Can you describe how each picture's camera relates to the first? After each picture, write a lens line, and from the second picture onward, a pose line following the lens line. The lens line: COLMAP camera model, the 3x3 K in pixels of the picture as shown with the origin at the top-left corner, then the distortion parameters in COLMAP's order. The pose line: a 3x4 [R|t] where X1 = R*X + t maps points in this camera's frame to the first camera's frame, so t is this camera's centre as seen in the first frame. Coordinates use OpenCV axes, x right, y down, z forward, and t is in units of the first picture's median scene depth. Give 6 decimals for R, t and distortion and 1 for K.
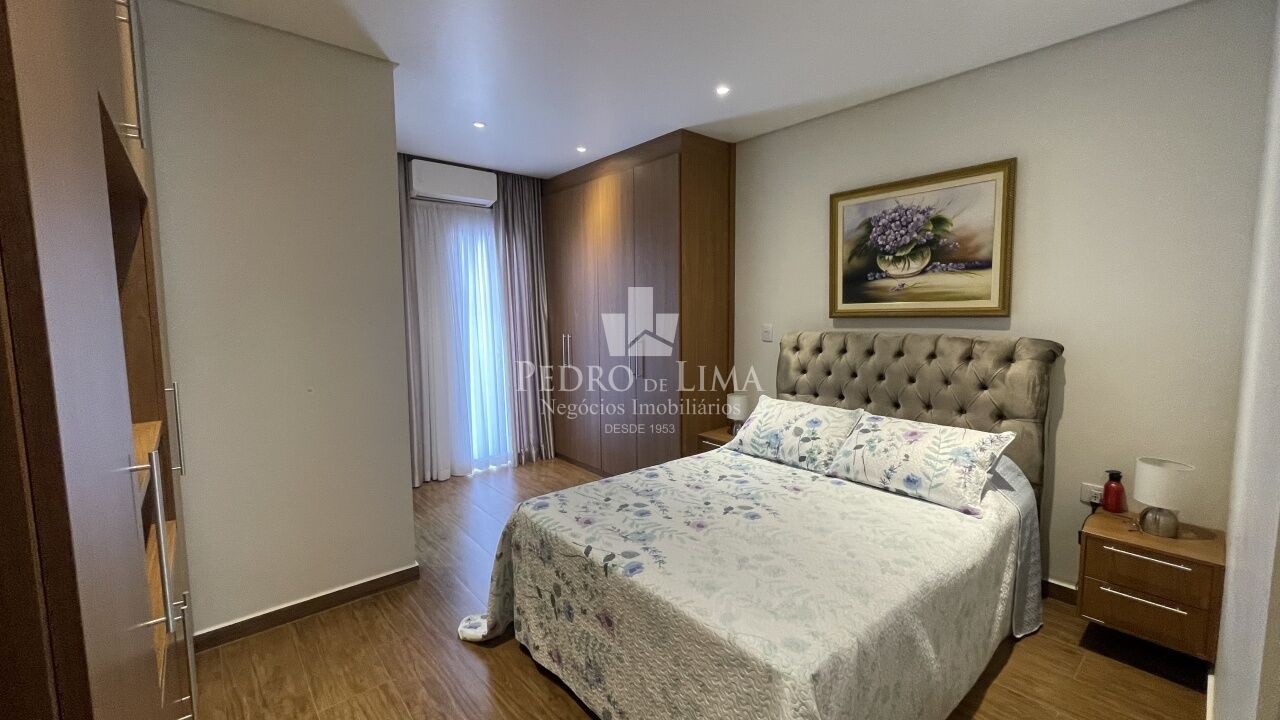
lens RADIAL K [[521.3, 0, 644.5], [0, 521.3, 357.7], [0, 0, 1]] dist [-0.003705, 0.000621]
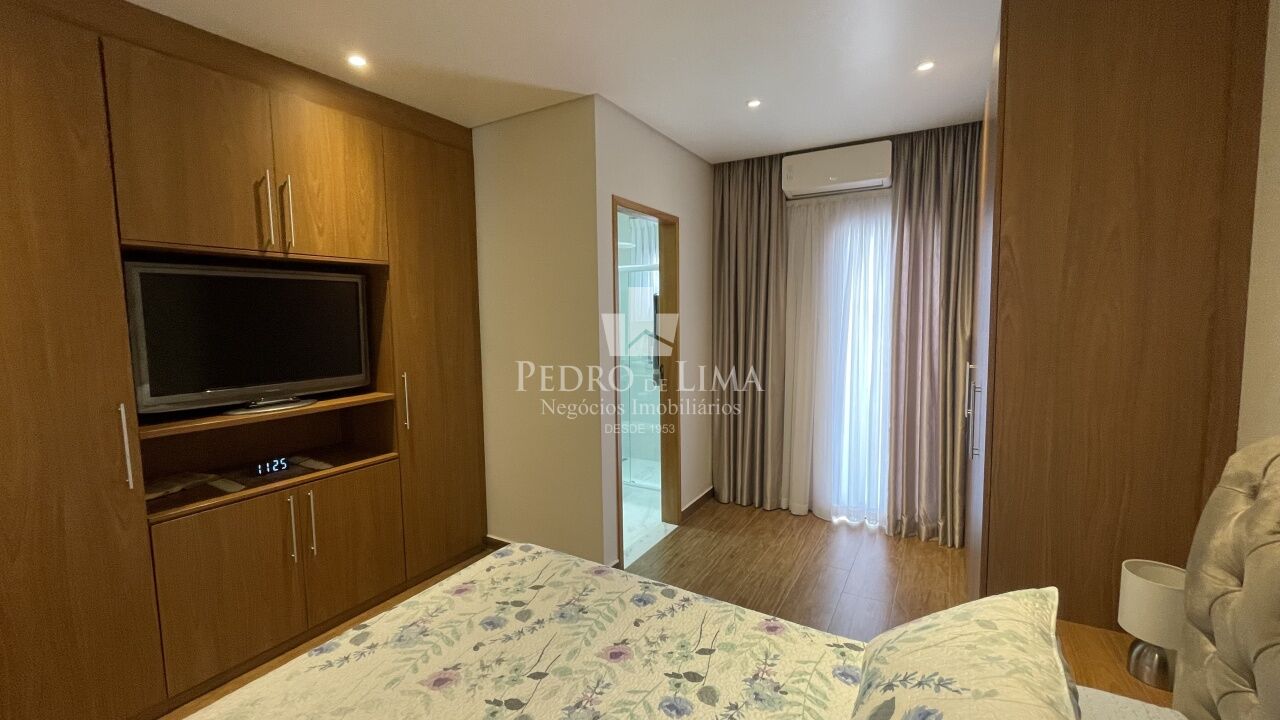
lens RADIAL K [[521.3, 0, 644.5], [0, 521.3, 357.7], [0, 0, 1]] dist [-0.003705, 0.000621]
pose [[0.310292, 0.085320, -0.946805, 0.582499], [-0.078195, 0.994880, 0.064026, -0.108368], [0.947420, 0.054168, 0.315375, 0.767977]]
